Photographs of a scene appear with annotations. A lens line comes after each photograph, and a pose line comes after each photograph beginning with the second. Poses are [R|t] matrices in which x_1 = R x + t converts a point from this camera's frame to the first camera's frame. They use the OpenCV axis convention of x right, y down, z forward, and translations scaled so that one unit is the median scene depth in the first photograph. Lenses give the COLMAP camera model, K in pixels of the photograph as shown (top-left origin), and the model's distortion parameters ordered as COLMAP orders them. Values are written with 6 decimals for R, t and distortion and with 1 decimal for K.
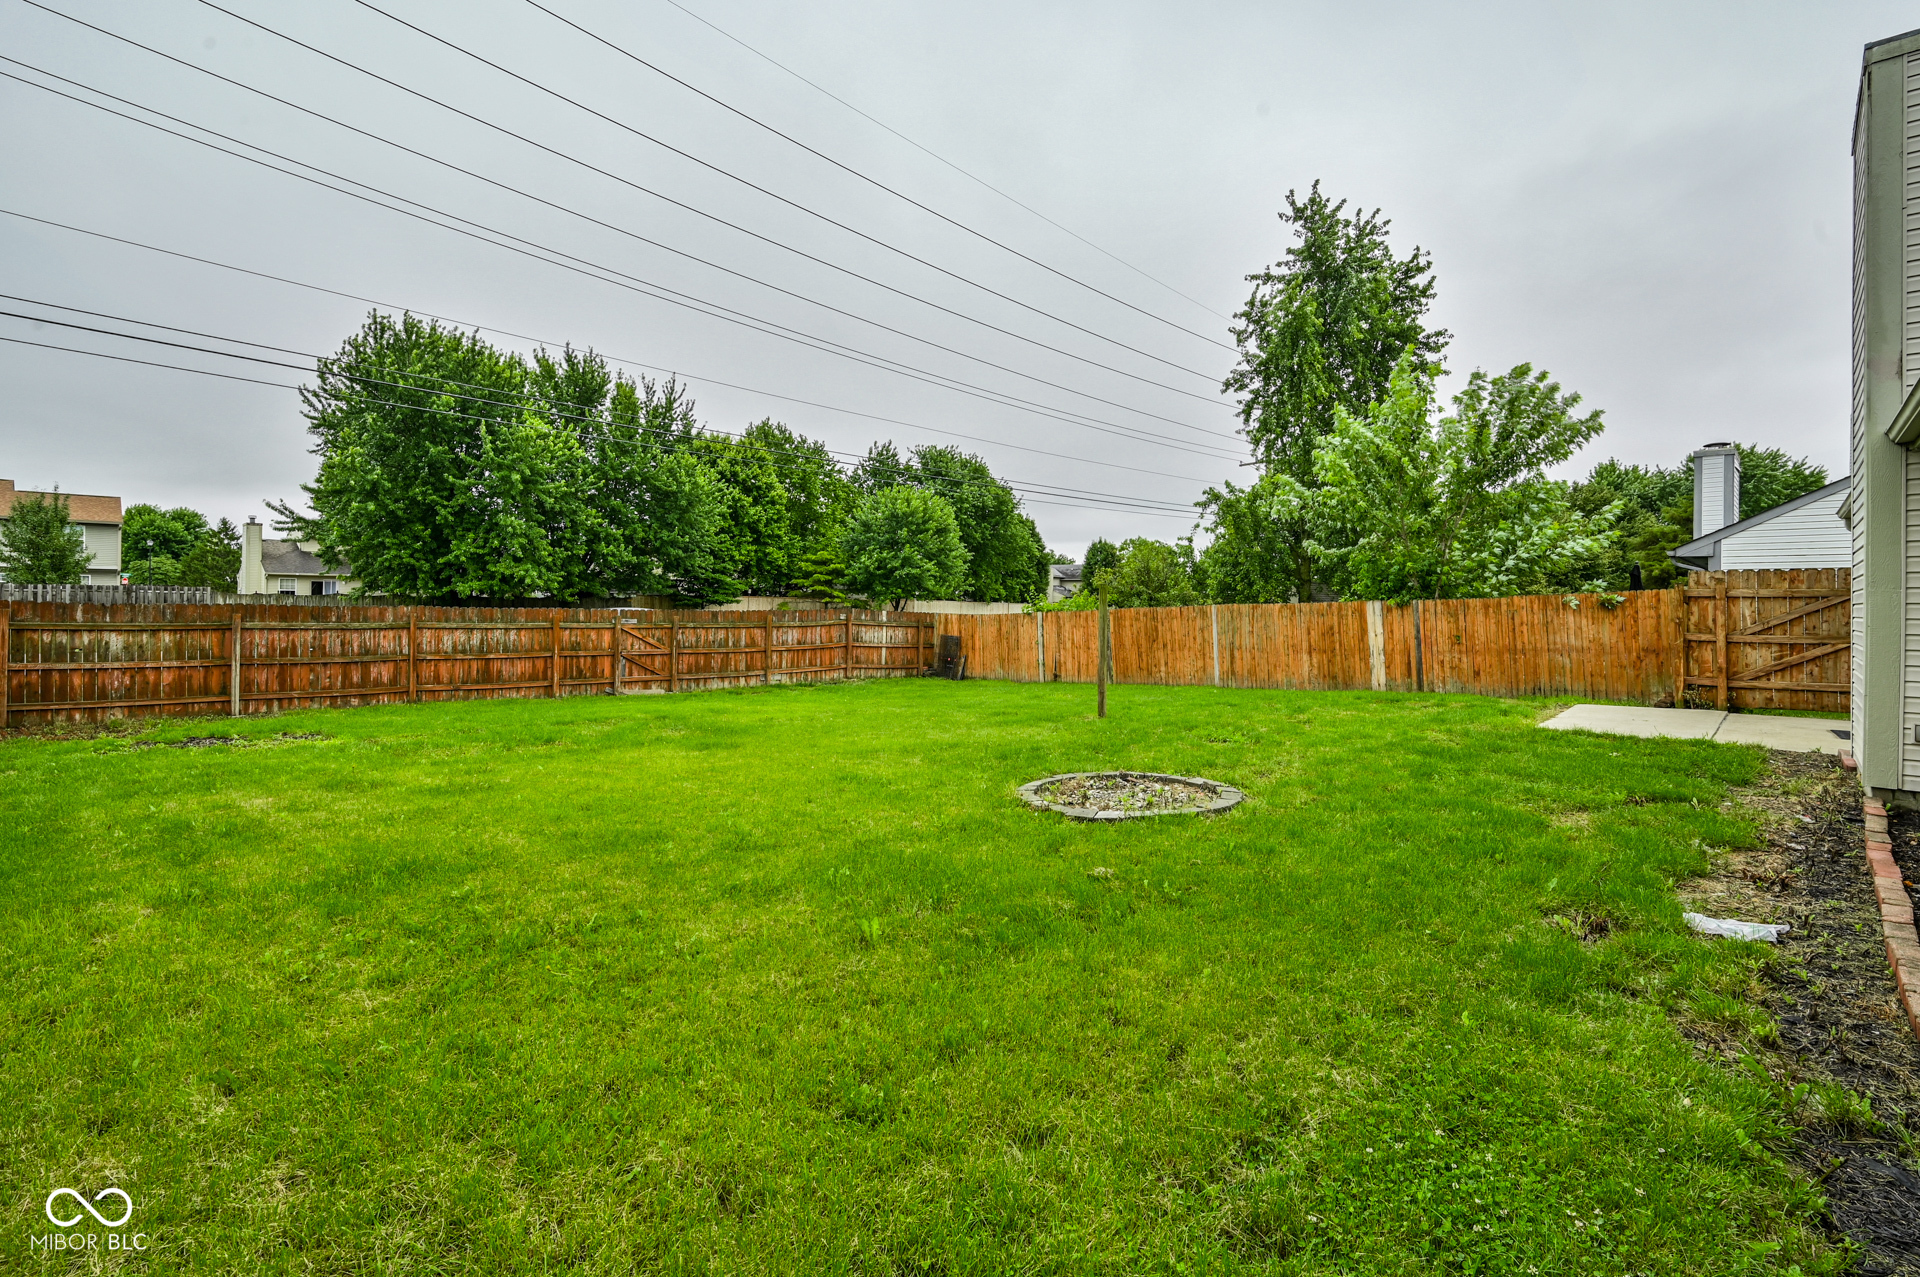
lens RADIAL K [[863.4, 0, 949.1], [0, 863.4, 617.7], [0, 0, 1]] dist [0.004053, 0.000044]
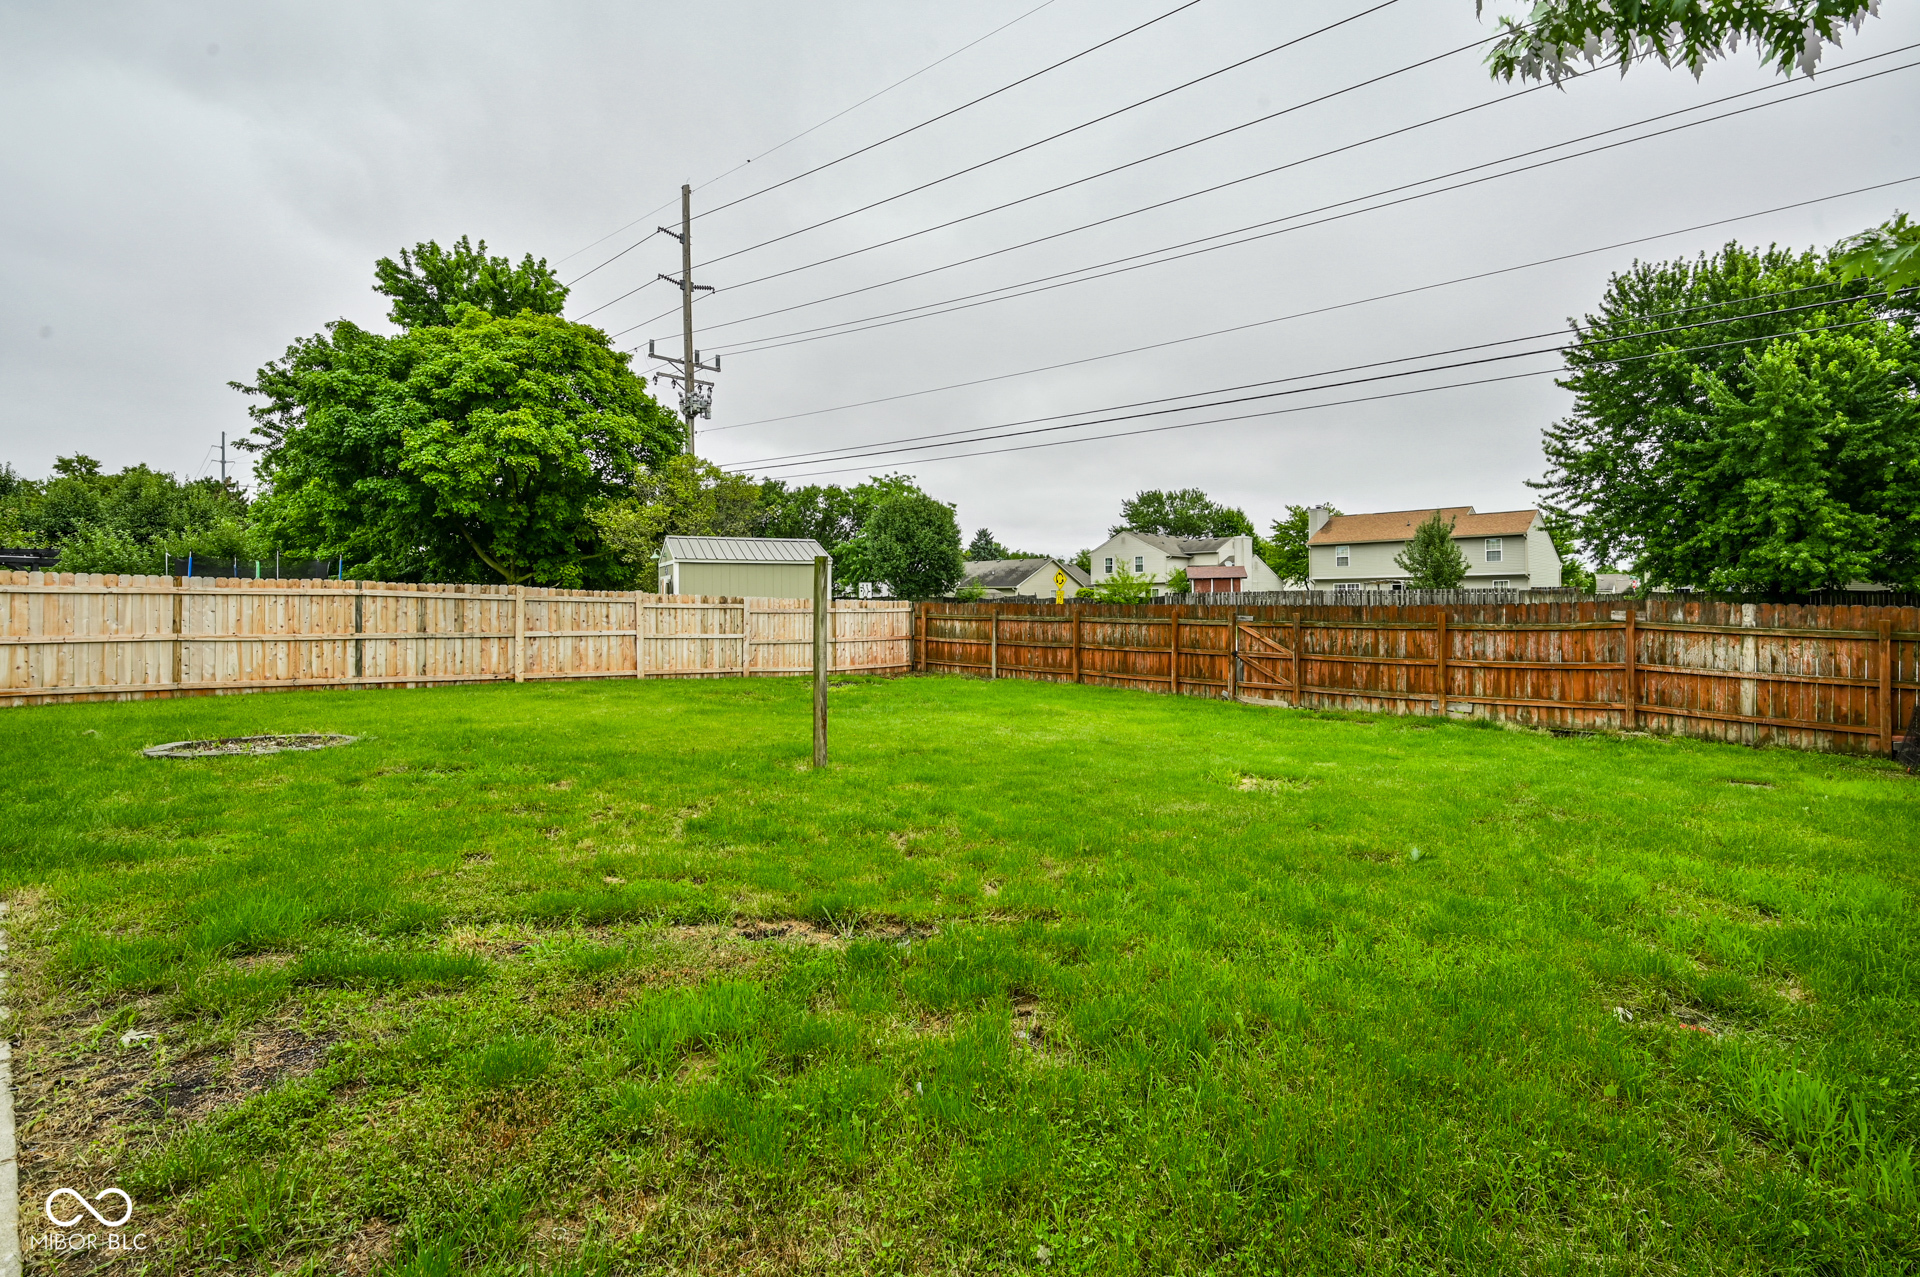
lens RADIAL K [[863.4, 0, 938.2], [0, 863.4, 608.9], [0, 0, 1]] dist [0.004053, 0.000044]
pose [[0.003065, -0.004420, -0.999986, 0.496617], [-0.008025, 0.999958, -0.004445, 0.000853], [0.999963, 0.008038, 0.003030, 0.673769]]
